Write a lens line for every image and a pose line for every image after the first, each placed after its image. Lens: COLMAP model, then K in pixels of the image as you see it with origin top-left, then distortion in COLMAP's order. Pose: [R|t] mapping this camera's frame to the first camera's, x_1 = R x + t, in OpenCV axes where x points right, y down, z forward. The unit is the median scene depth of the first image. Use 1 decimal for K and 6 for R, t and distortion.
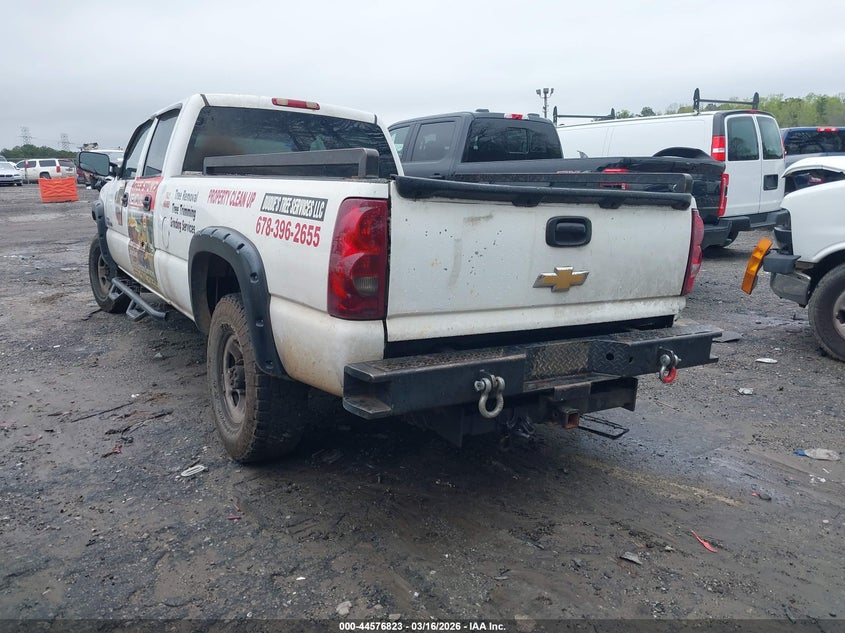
lens RADIAL K [[681.3, 0, 411.7], [0, 681.3, 314.8], [0, 0, 1]] dist [0.057860, -0.078477]
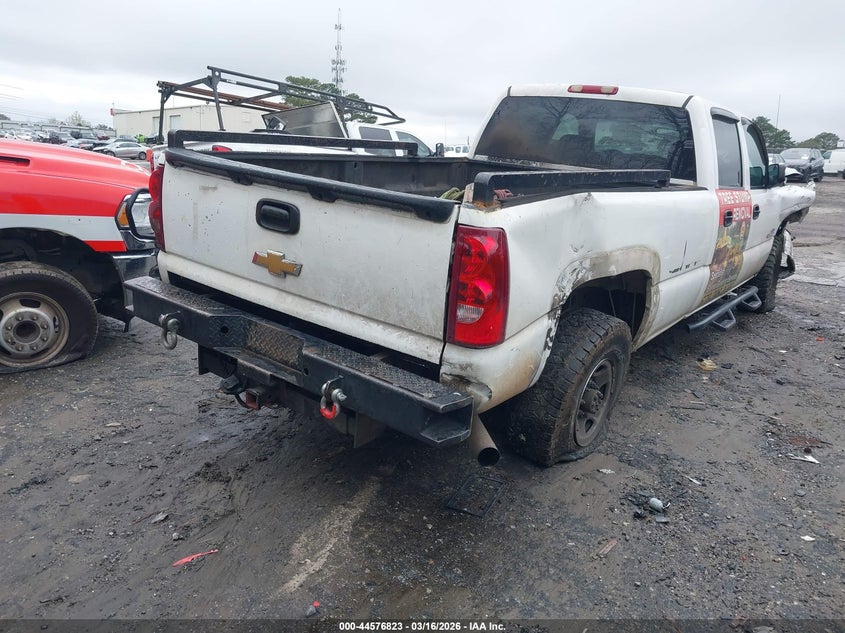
lens RADIAL K [[681.3, 0, 411.7], [0, 681.3, 314.8], [0, 0, 1]] dist [0.057860, -0.078477]
pose [[0.317556, 0.249931, -0.914709, 1.186657], [-0.243667, 0.953755, 0.176007, -0.199559], [0.916398, 0.166992, 0.363770, 0.815485]]
